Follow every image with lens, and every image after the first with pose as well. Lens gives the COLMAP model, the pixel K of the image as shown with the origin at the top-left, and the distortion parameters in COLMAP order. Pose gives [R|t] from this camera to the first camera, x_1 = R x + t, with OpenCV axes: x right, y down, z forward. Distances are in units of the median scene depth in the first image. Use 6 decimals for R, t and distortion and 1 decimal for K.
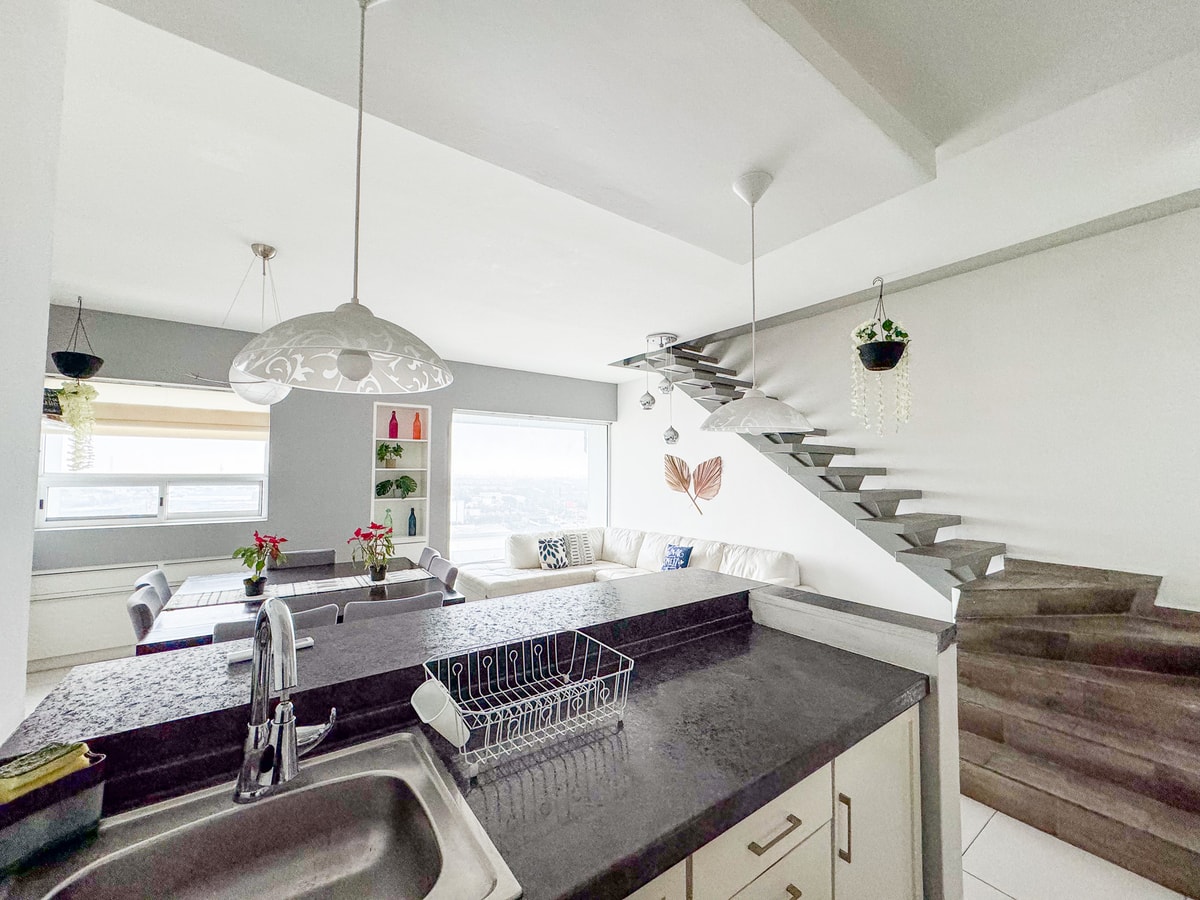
lens RADIAL K [[477.1, 0, 600.0], [0, 477.1, 450.0], [0, 0, 1]] dist [-0.000705, -0.000032]
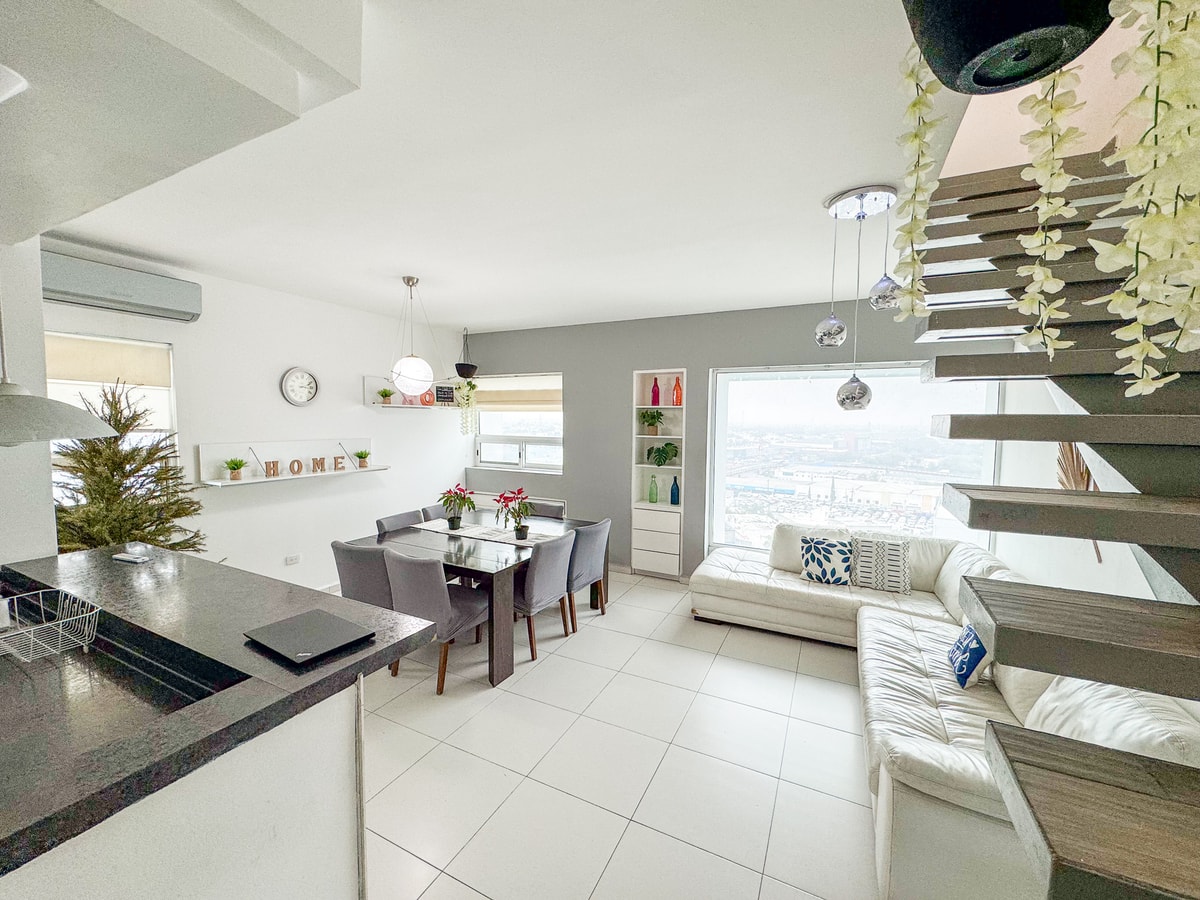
lens RADIAL K [[479.4, 0, 595.6], [0, 479.4, 457.1], [0, 0, 1]] dist [0.000705, 0.000070]
pose [[0.458462, 0.071611, -0.885824, 0.373245], [0.028107, 0.995081, 0.094990, -0.014462], [0.888269, -0.068447, 0.454195, 0.389239]]
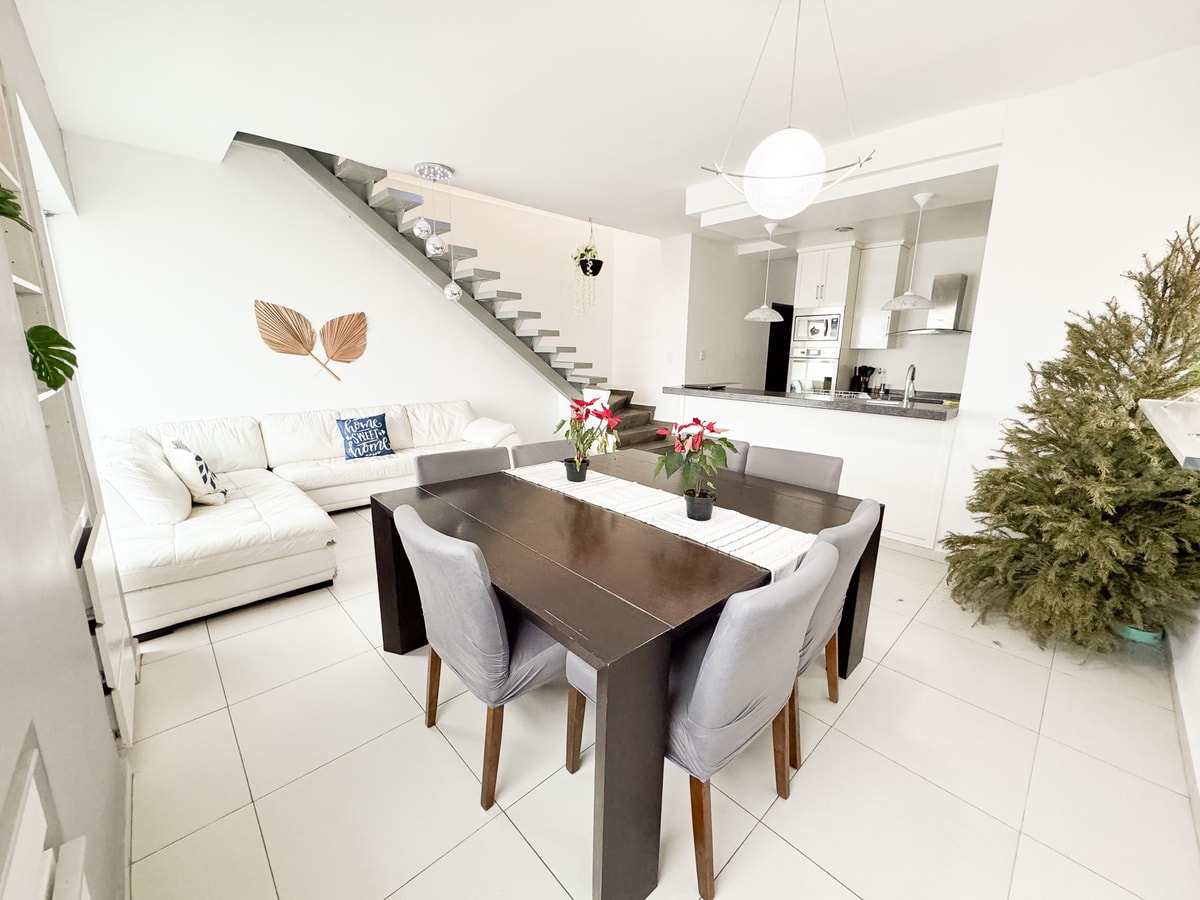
lens RADIAL K [[477.1, 0, 600.0], [0, 477.1, 450.0], [0, 0, 1]] dist [-0.000705, -0.000032]
pose [[-0.132565, -0.216149, 0.967319, -0.686351], [-0.070736, 0.975507, 0.208285, 0.044830], [-0.988647, -0.040813, -0.144607, 0.641011]]
